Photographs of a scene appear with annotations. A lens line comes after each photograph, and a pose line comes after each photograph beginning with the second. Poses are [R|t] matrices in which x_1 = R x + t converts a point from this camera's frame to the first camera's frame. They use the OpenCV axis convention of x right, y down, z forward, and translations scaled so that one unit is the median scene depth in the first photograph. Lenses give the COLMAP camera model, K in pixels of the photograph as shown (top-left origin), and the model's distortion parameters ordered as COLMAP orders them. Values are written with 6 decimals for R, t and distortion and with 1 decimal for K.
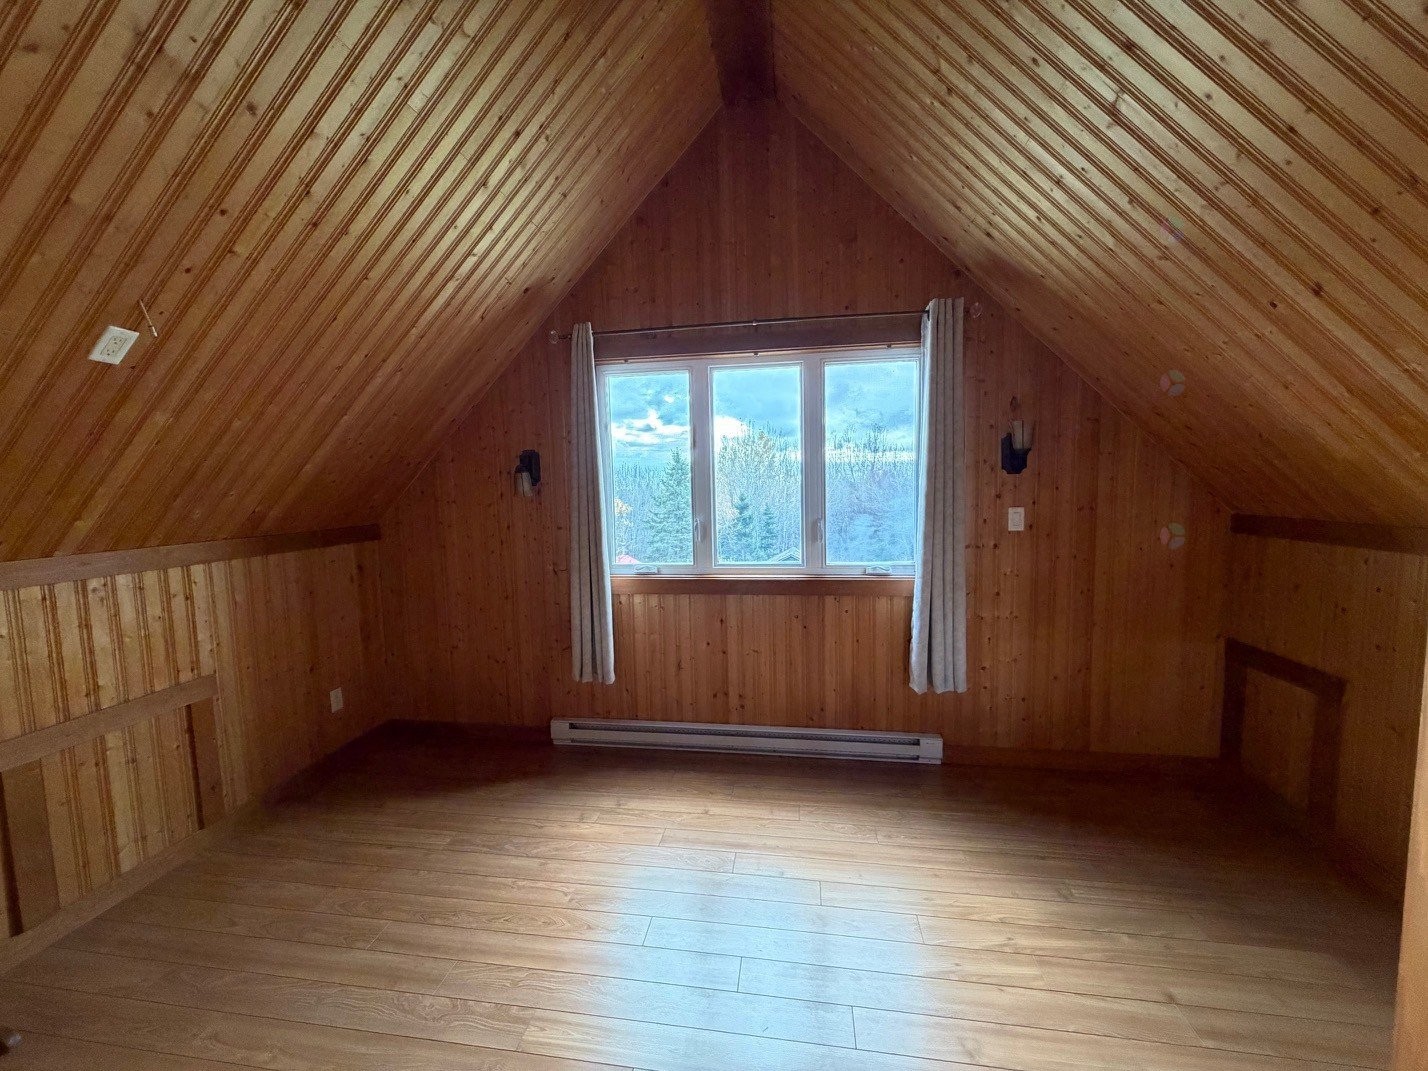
lens RADIAL K [[569.1, 0, 712.0], [0, 569.1, 536.9], [0, 0, 1]] dist [-0.009632, -0.000671]
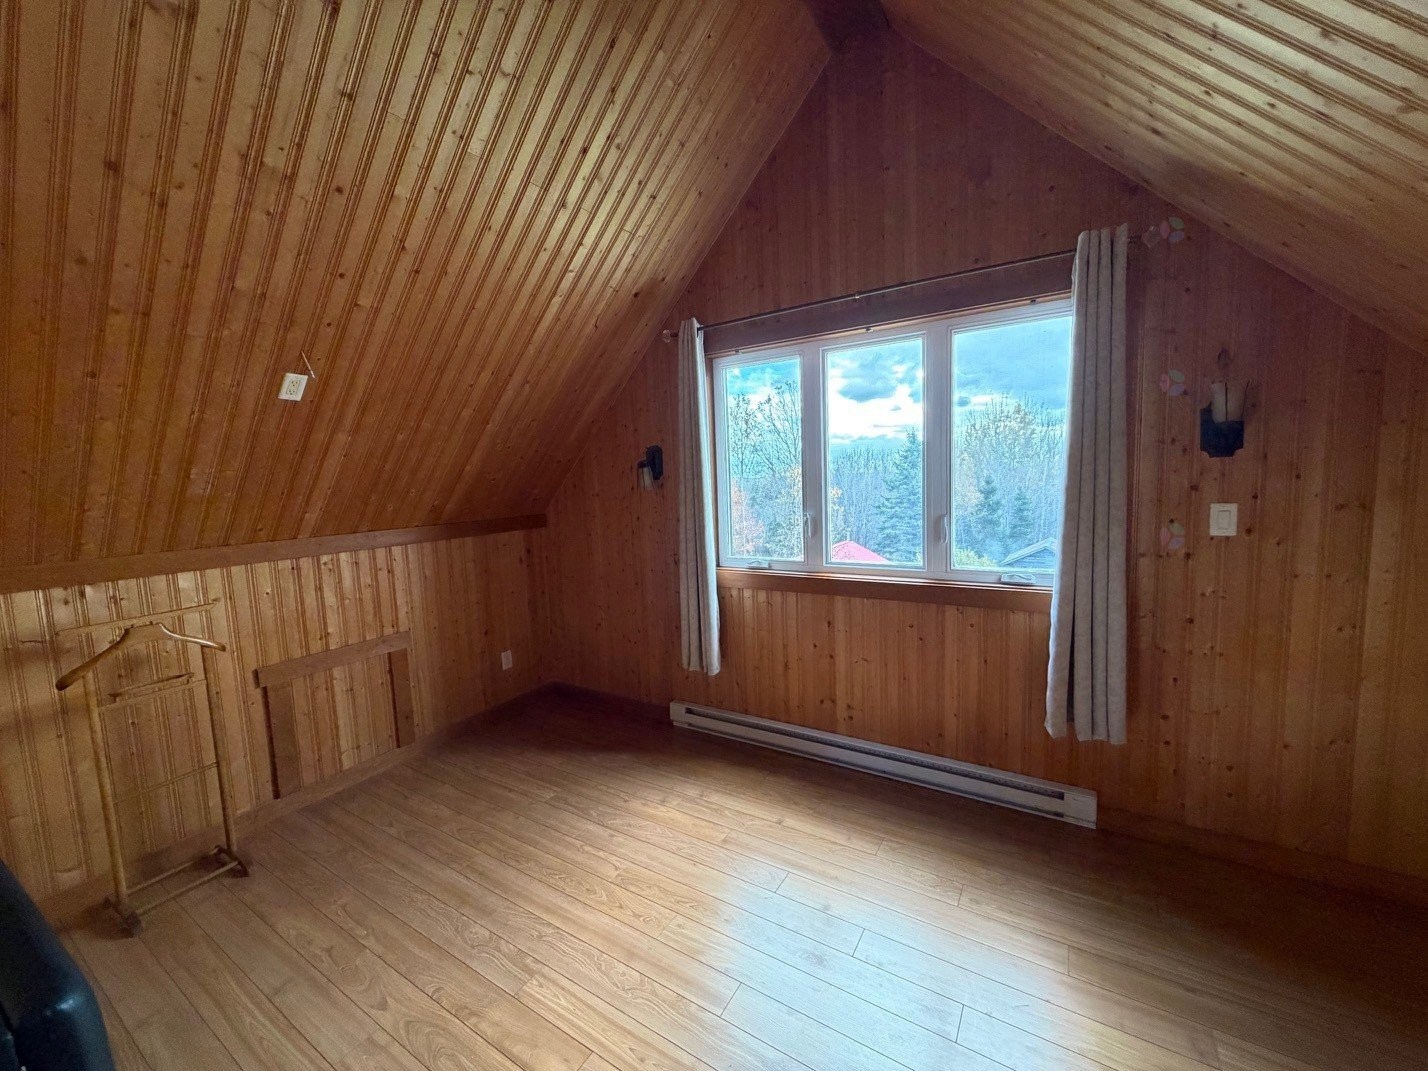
lens RADIAL K [[569.1, 0, 713.7], [0, 569.1, 536.9], [0, 0, 1]] dist [-0.009632, -0.000671]
pose [[0.915213, 0.028203, -0.401982, 0.255355], [-0.016777, 0.999350, 0.031916, -0.023675], [0.402621, -0.022466, 0.915091, 0.089994]]
